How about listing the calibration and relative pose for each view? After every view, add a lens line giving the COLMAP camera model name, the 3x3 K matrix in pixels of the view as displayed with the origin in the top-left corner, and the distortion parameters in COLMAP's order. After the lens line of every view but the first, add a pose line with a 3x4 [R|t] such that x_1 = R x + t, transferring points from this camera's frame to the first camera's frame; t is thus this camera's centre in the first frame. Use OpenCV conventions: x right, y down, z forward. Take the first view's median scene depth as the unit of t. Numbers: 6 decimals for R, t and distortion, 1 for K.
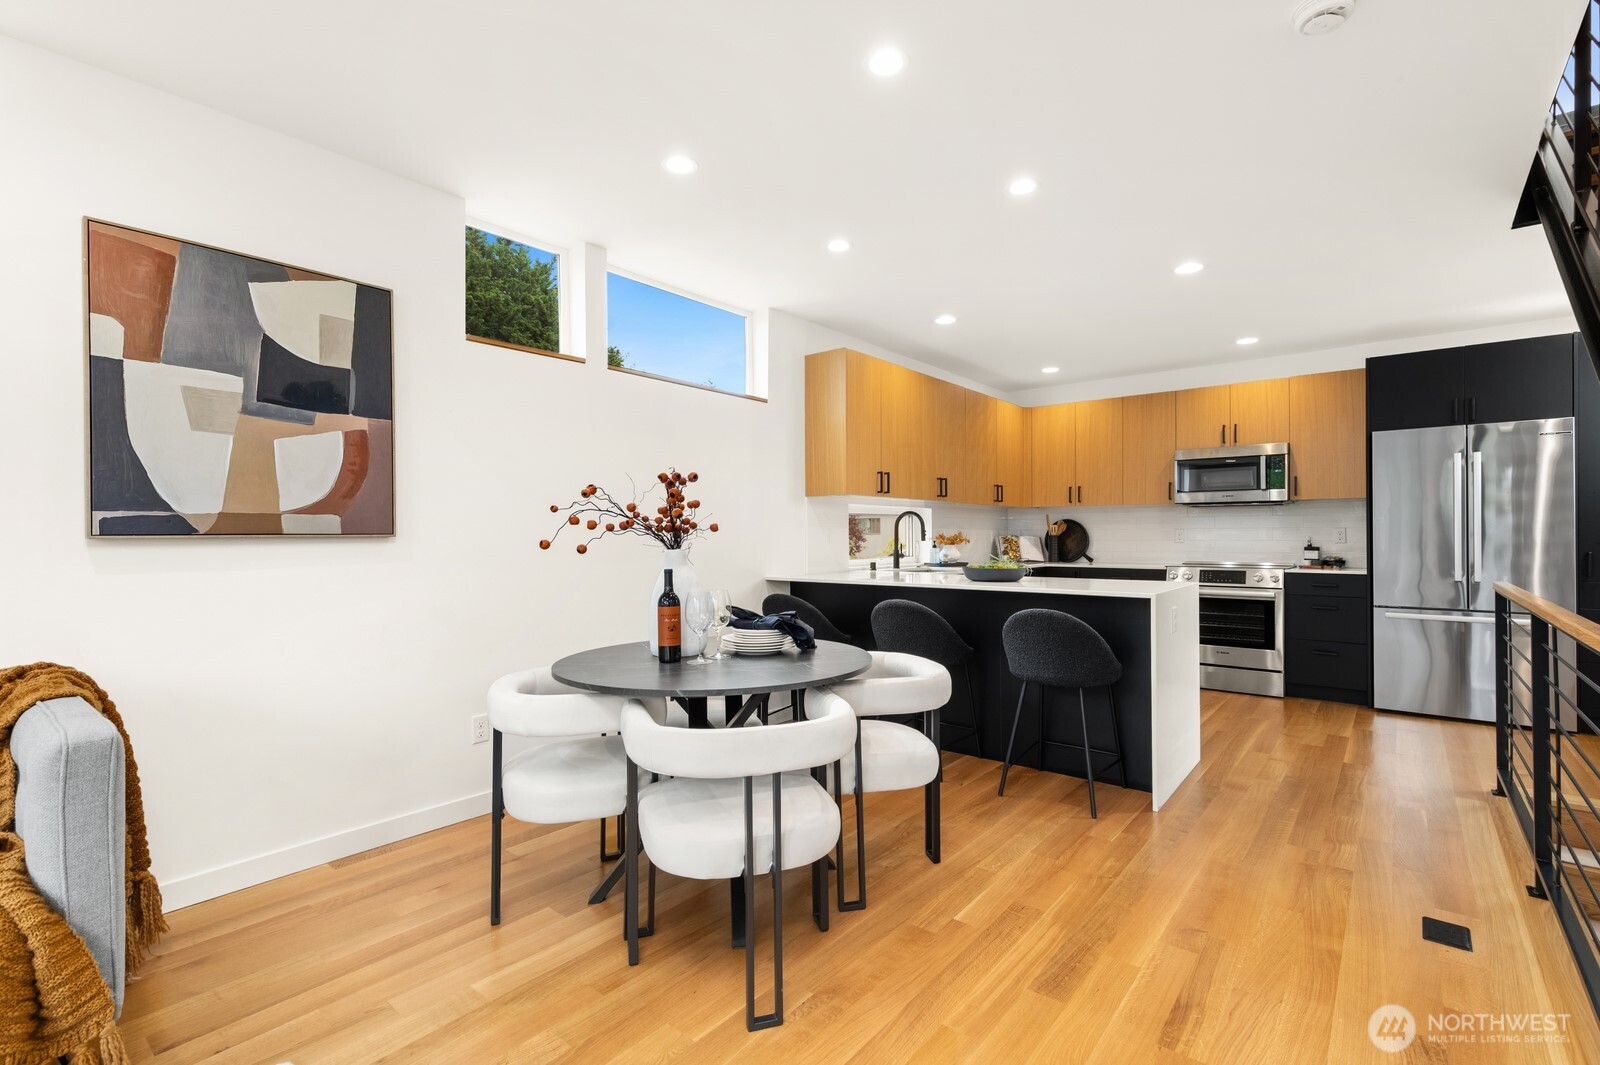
lens RADIAL K [[727.4, 0, 794.2], [0, 727.4, 531.5], [0, 0, 1]] dist [0.017575, -0.001981]
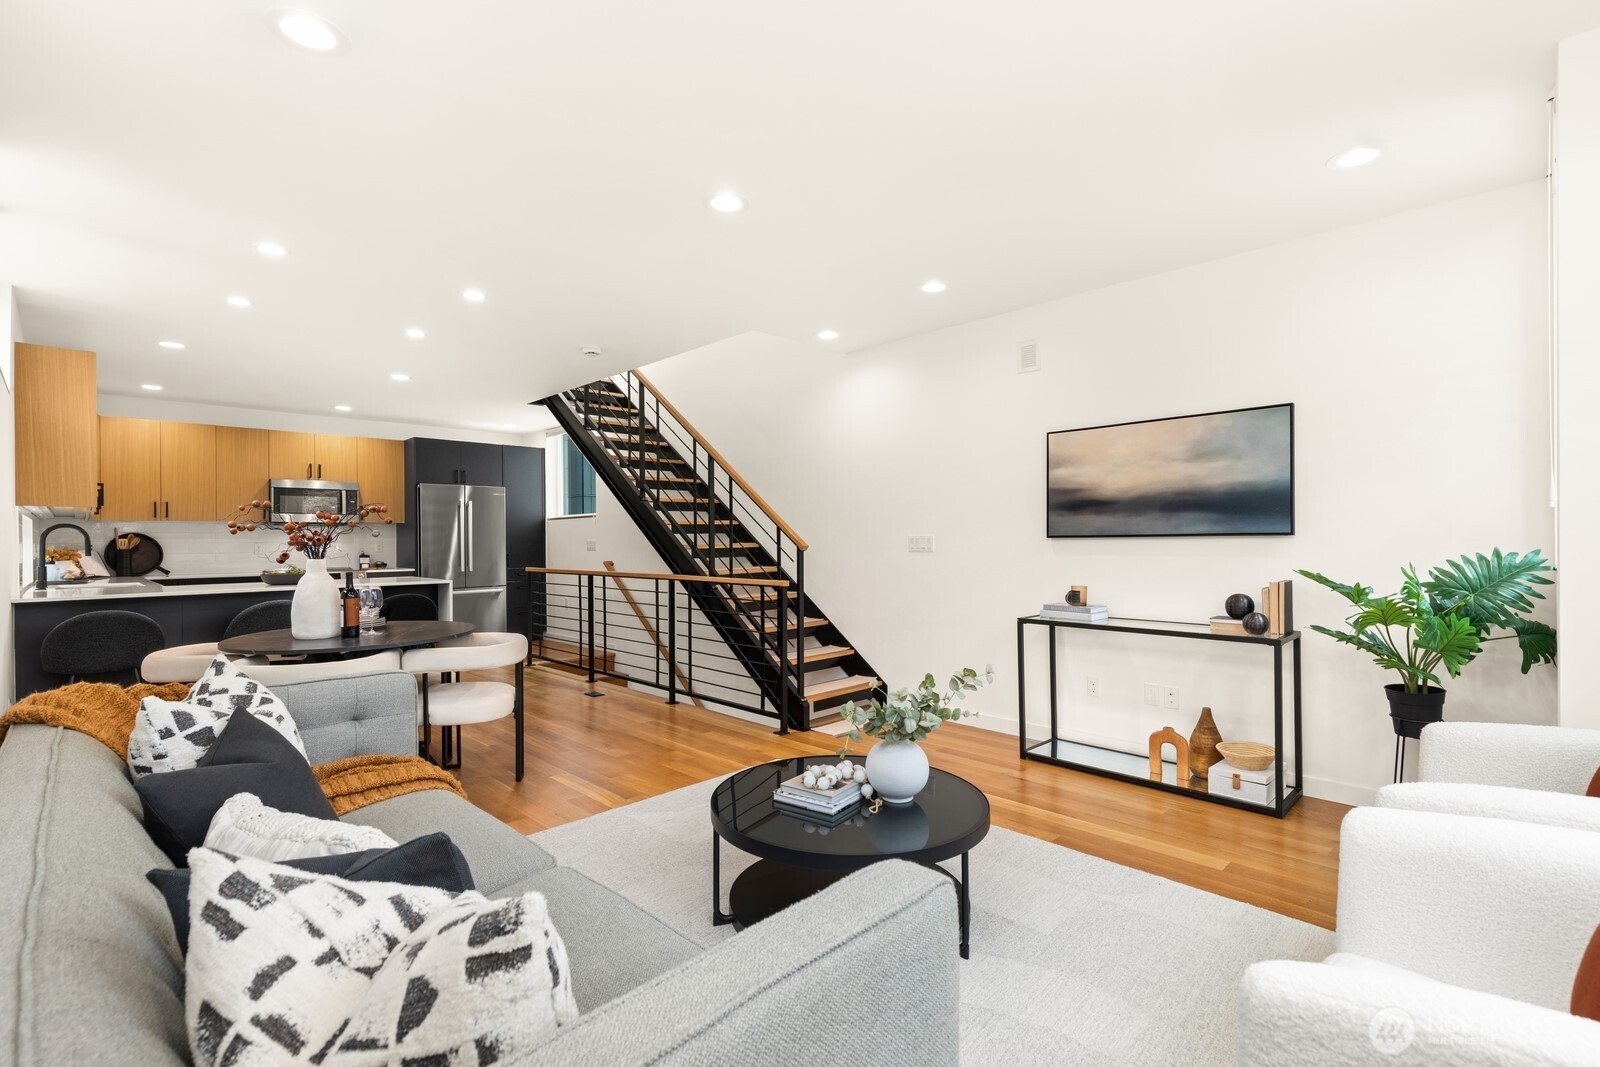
lens RADIAL K [[727.4, 0, 796.7], [0, 727.4, 539.0], [0, 0, 1]] dist [0.017575, -0.001981]
pose [[0.107640, 0.004868, 0.994178, -1.162480], [0.001482, 0.999986, -0.005057, -0.004080], [-0.994189, 0.002017, 0.107631, -0.016121]]
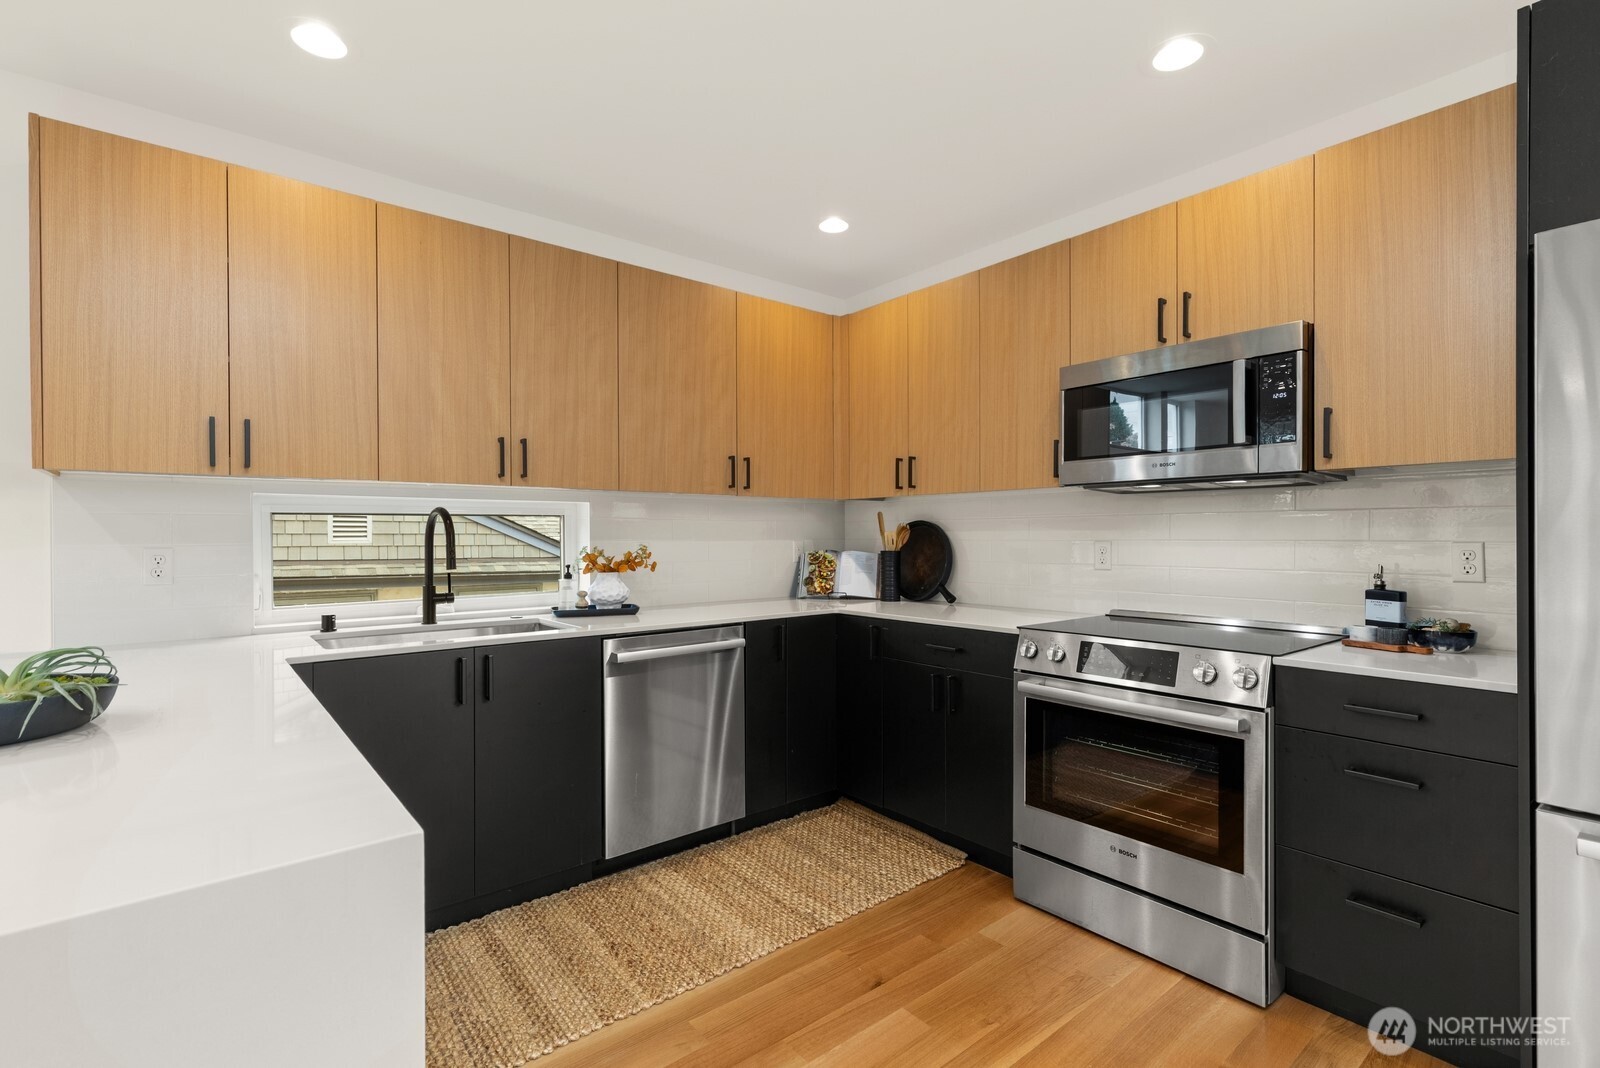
lens RADIAL K [[727.4, 0, 793.3], [0, 727.4, 538.5], [0, 0, 1]] dist [0.017575, -0.001981]
pose [[0.978605, -0.001174, -0.205744, 0.864205], [0.003088, 0.999955, 0.008979, -0.019913], [0.205724, -0.009422, 0.978565, 1.000814]]
